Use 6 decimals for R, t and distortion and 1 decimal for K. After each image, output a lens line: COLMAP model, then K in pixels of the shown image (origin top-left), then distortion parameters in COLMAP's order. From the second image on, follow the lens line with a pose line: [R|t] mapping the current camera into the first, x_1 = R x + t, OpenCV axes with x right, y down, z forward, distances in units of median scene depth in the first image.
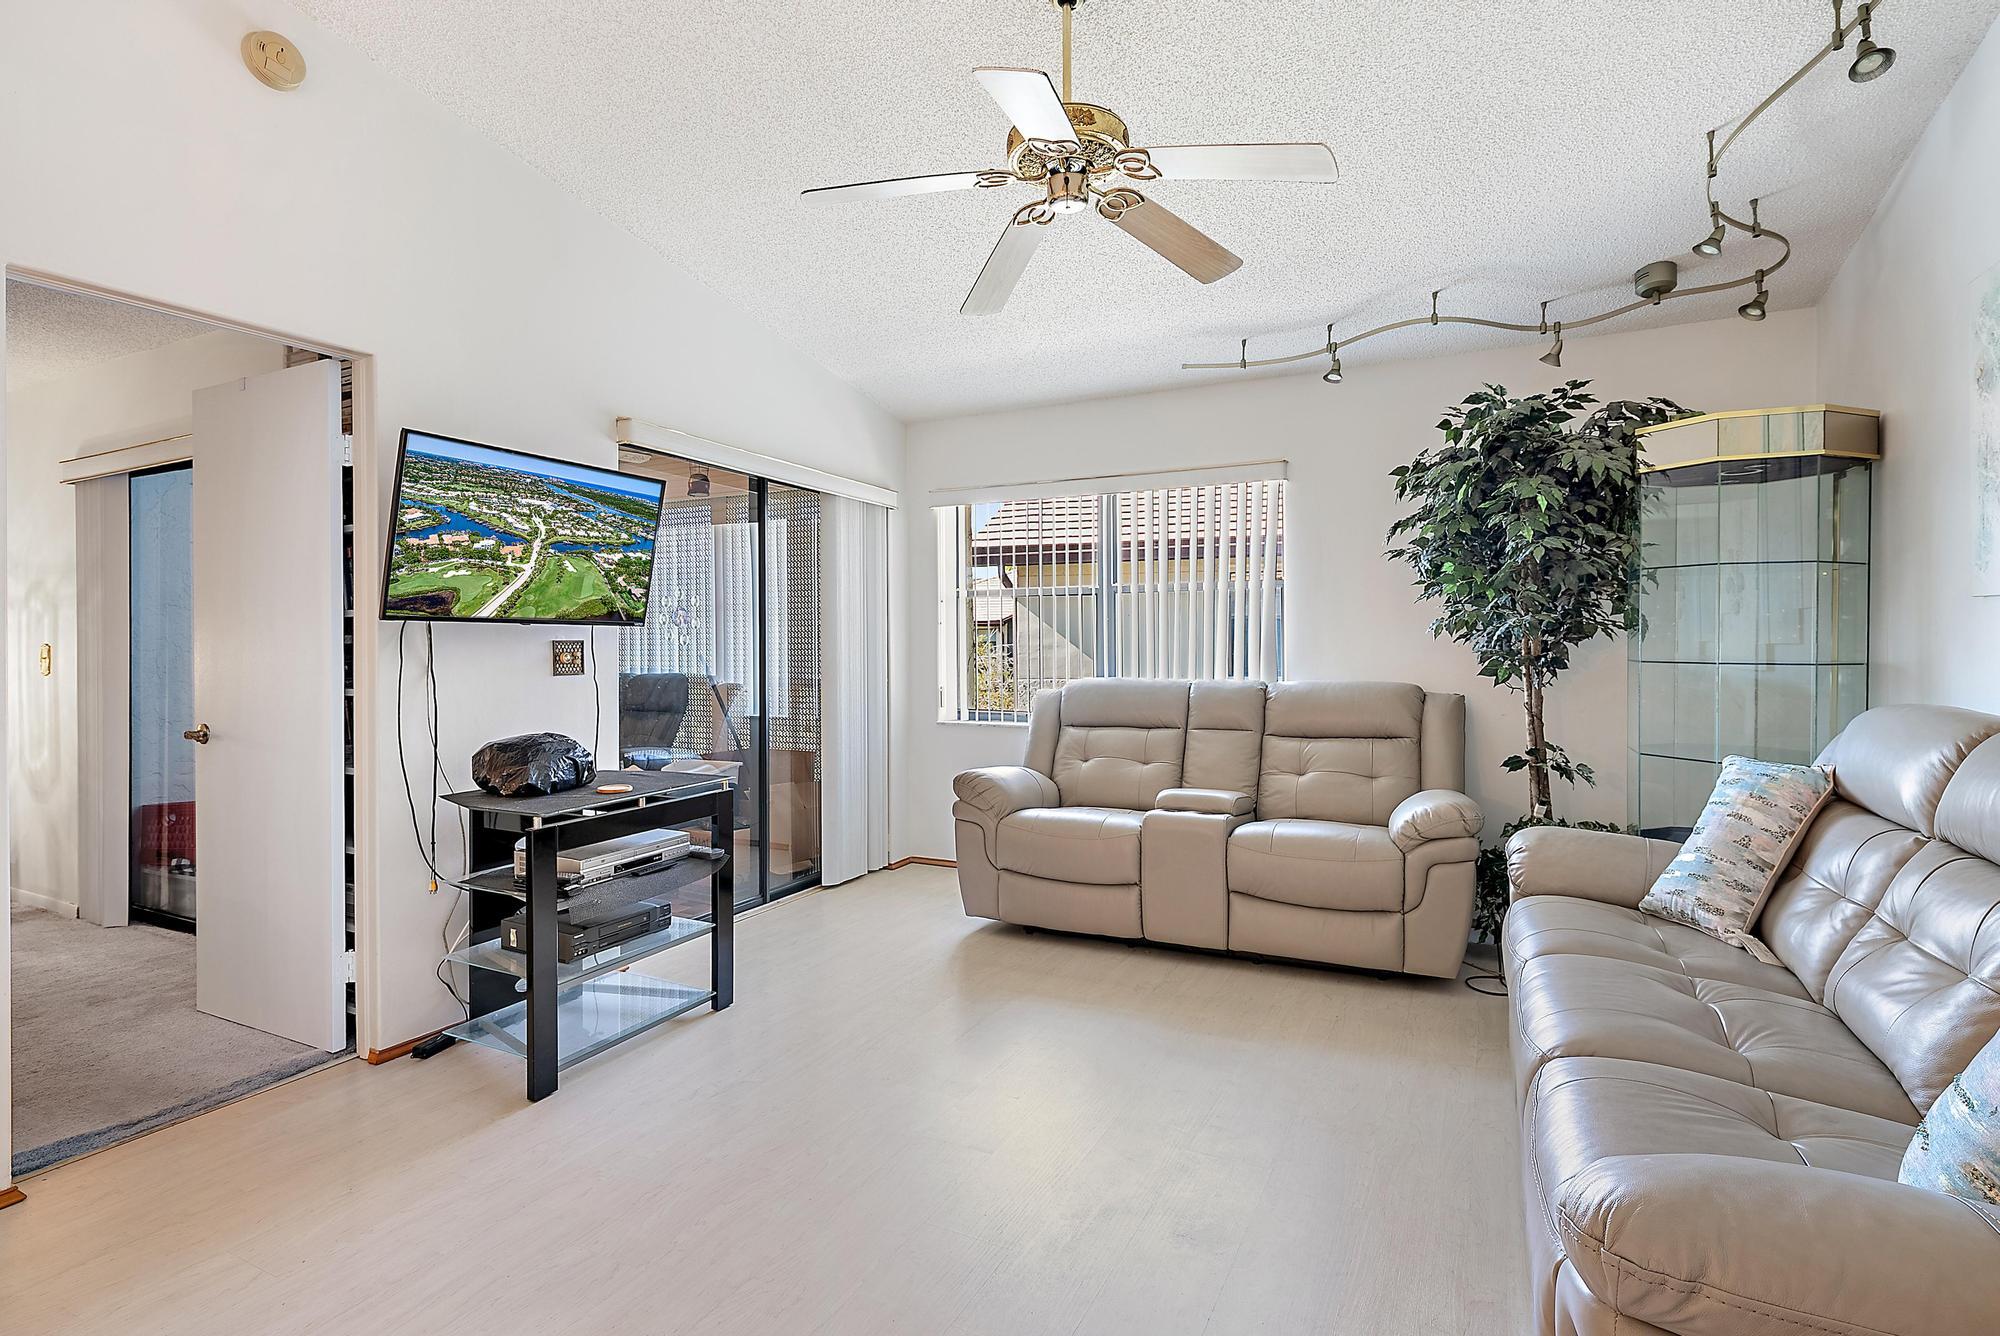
lens RADIAL K [[972.2, 0, 999.8], [0, 972.2, 648.6], [0, 0, 1]] dist [0.000932, -0.001995]
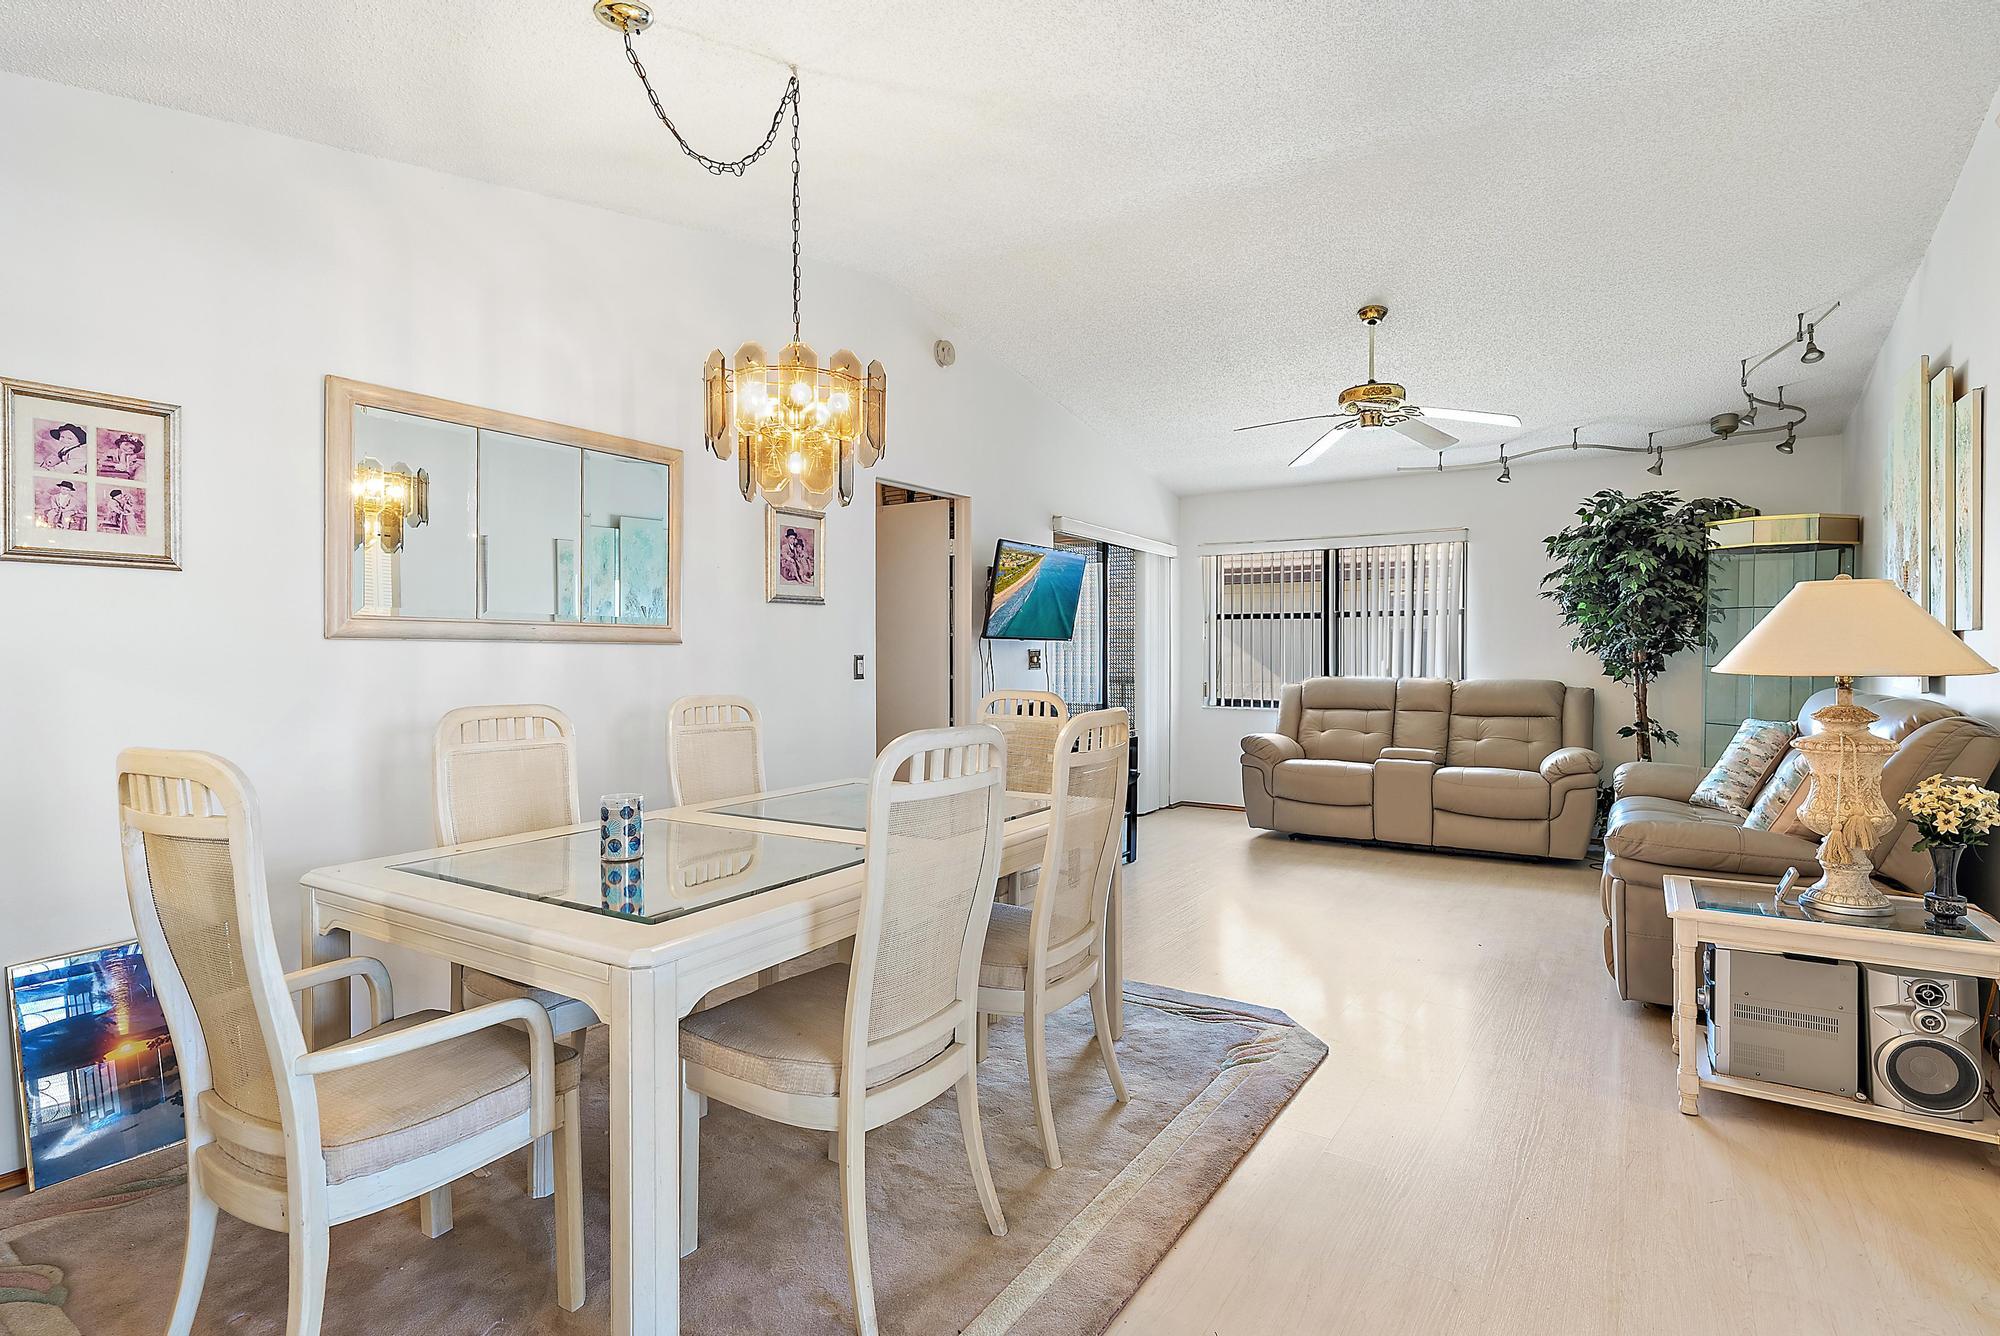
lens RADIAL K [[972.2, 0, 994.1], [0, 972.2, 665.8], [0, 0, 1]] dist [0.000932, -0.001995]
pose [[0.992204, 0.007508, -0.124402, -0.289792], [-0.006219, 0.999923, 0.010746, 0.002722], [0.124473, -0.009888, 0.992174, -0.688449]]
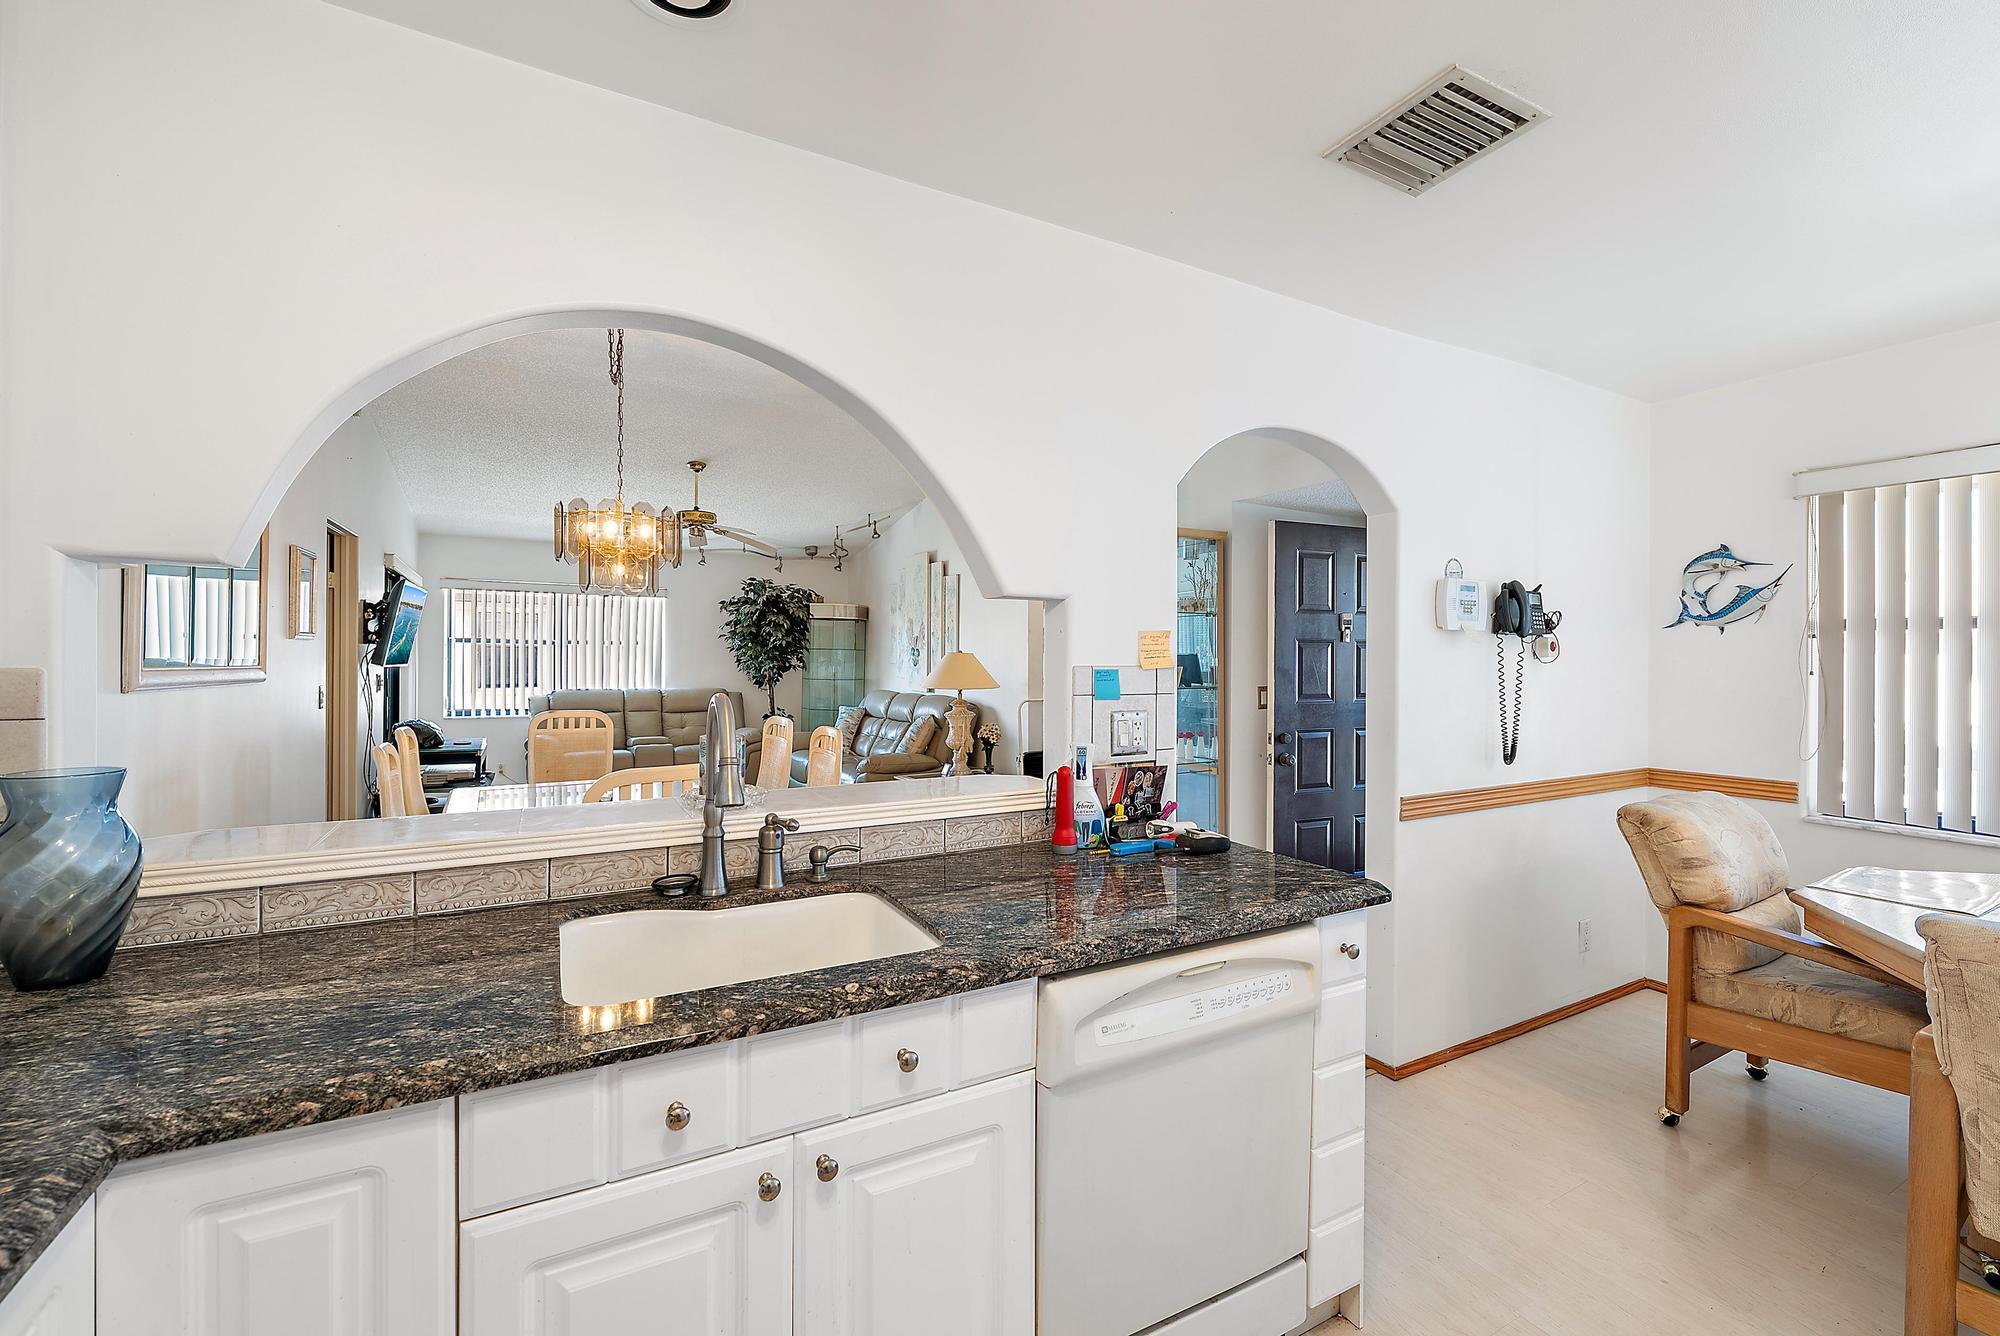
lens RADIAL K [[842.8, 0, 996.9], [0, 842.8, 663.6], [0, 0, 1]] dist [0.001386, -0.000178]
pose [[0.569456, 0.008627, 0.821976, -1.078683], [-0.007877, 0.999956, -0.005038, -0.024912], [-0.821984, -0.003606, 0.569499, -0.903702]]
